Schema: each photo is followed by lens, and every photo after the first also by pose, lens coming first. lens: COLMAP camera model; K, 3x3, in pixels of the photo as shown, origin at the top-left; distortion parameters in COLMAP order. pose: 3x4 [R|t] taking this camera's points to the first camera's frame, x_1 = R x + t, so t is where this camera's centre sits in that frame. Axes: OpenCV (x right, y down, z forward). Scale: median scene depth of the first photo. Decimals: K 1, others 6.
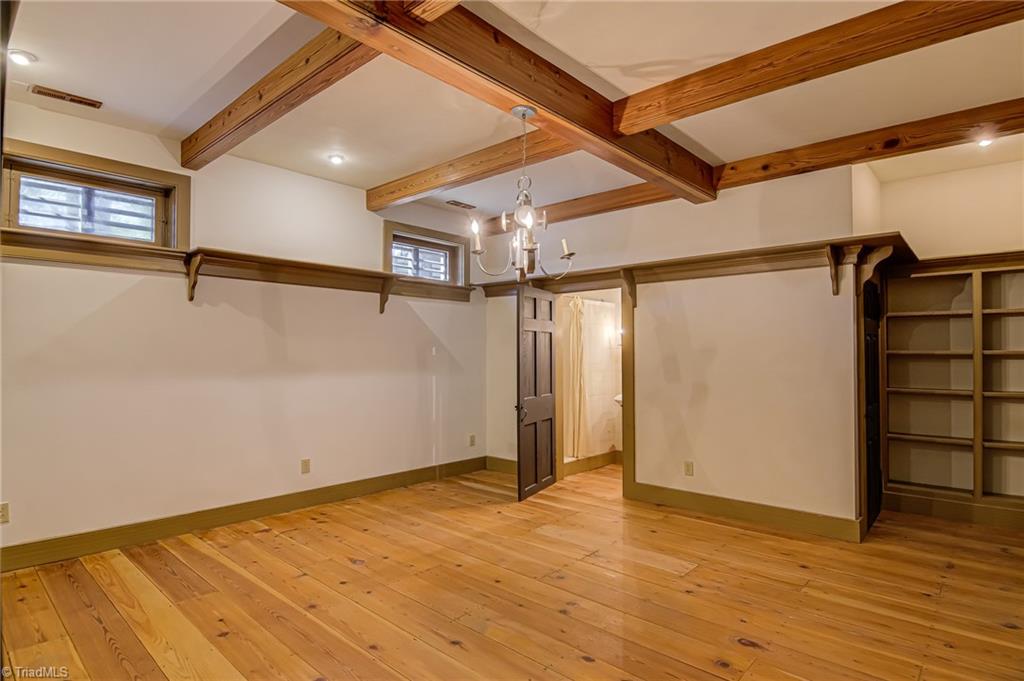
lens RADIAL K [[543.3, 0, 515.1], [0, 543.3, 342.0], [0, 0, 1]] dist [0.001772, -0.016364]
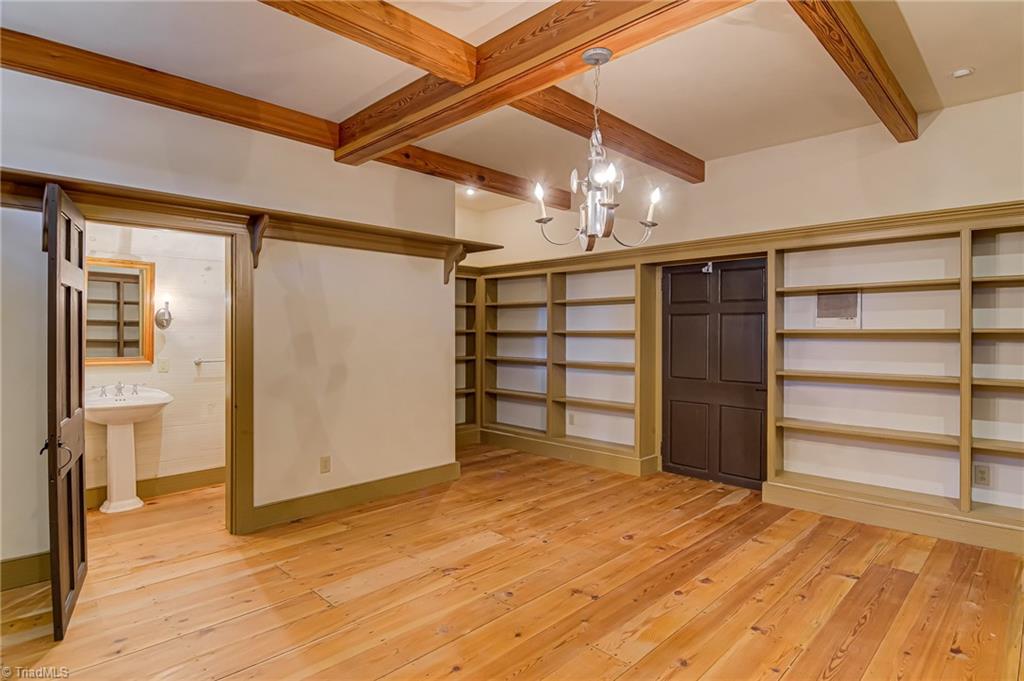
lens RADIAL K [[543.3, 0, 515.1], [0, 543.3, 342.0], [0, 0, 1]] dist [0.001772, -0.016364]
pose [[0.045446, -0.016124, 0.998837, -0.625836], [-0.018835, 0.999678, 0.016995, 0.020183], [-0.998789, -0.019585, 0.045128, 0.788618]]
